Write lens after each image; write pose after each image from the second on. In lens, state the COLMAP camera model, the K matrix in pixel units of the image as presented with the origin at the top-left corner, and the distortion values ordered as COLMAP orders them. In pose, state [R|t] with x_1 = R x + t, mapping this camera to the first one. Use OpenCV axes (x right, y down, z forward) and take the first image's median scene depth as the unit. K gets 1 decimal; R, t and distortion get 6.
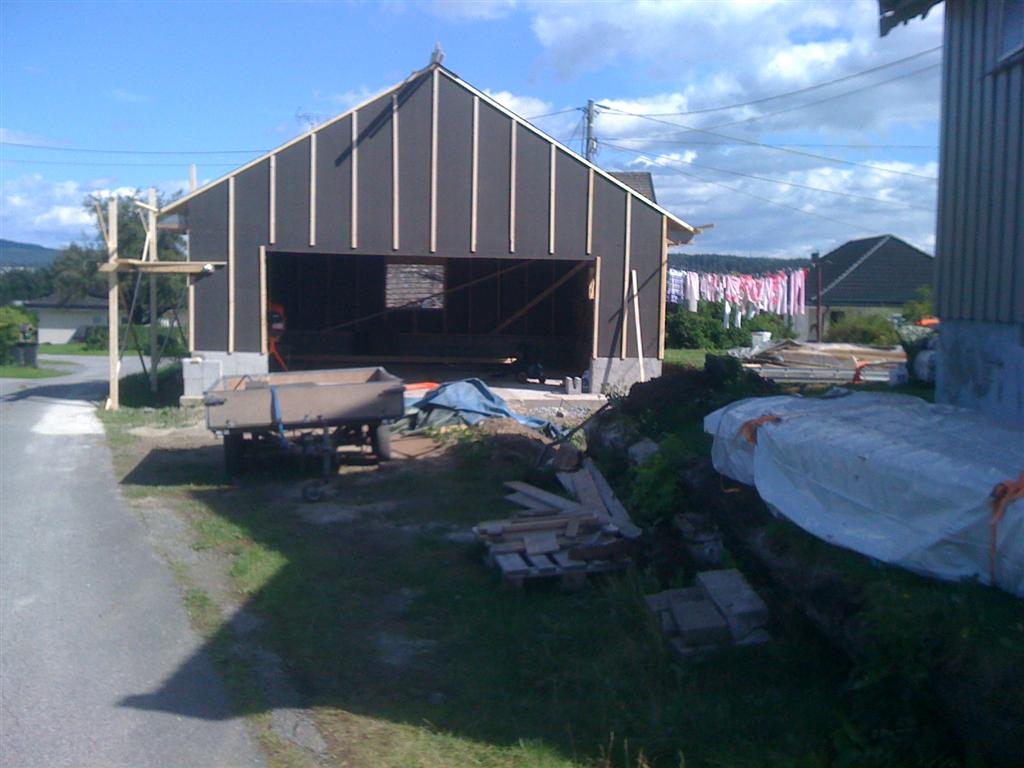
lens RADIAL K [[1162.7, 0, 512.0], [0, 1162.7, 384.0], [0, 0, 1]] dist [0.096229, -0.010962]
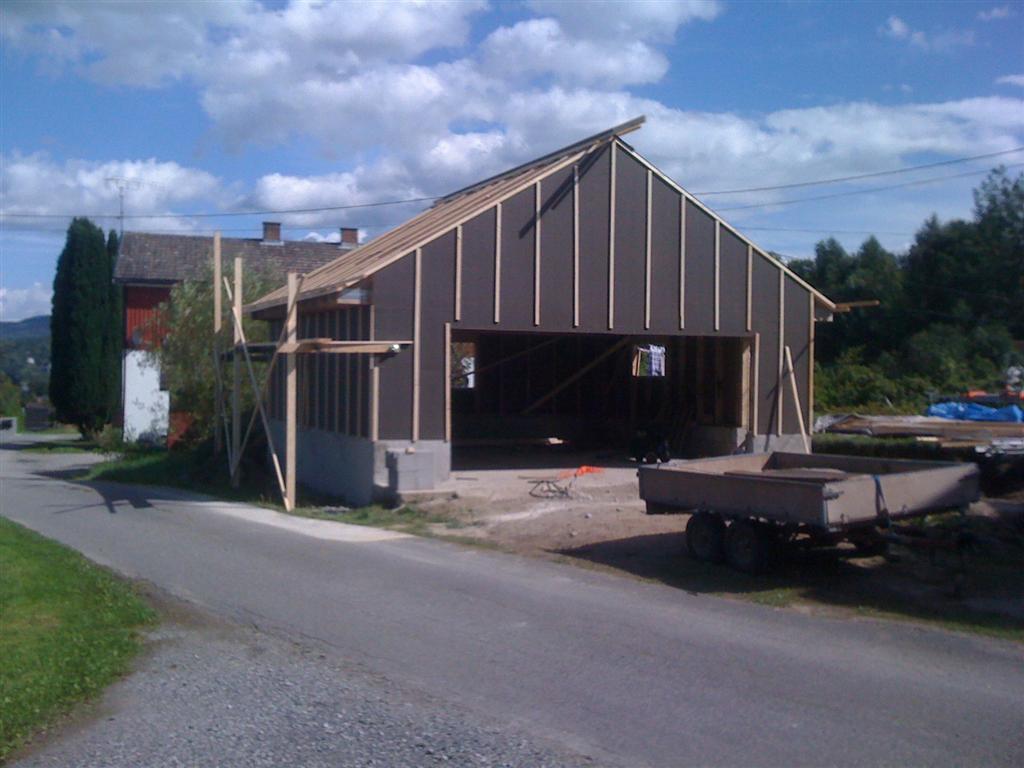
lens RADIAL K [[1142.2, 0, 512.0], [0, 1142.2, 384.0], [0, 0, 1]] dist [0.074352, 0.013557]
pose [[0.955200, -0.014890, 0.295585, -0.427406], [0.033104, 0.997842, -0.056713, -0.018043], [-0.294102, 0.063957, 0.953632, 0.134892]]
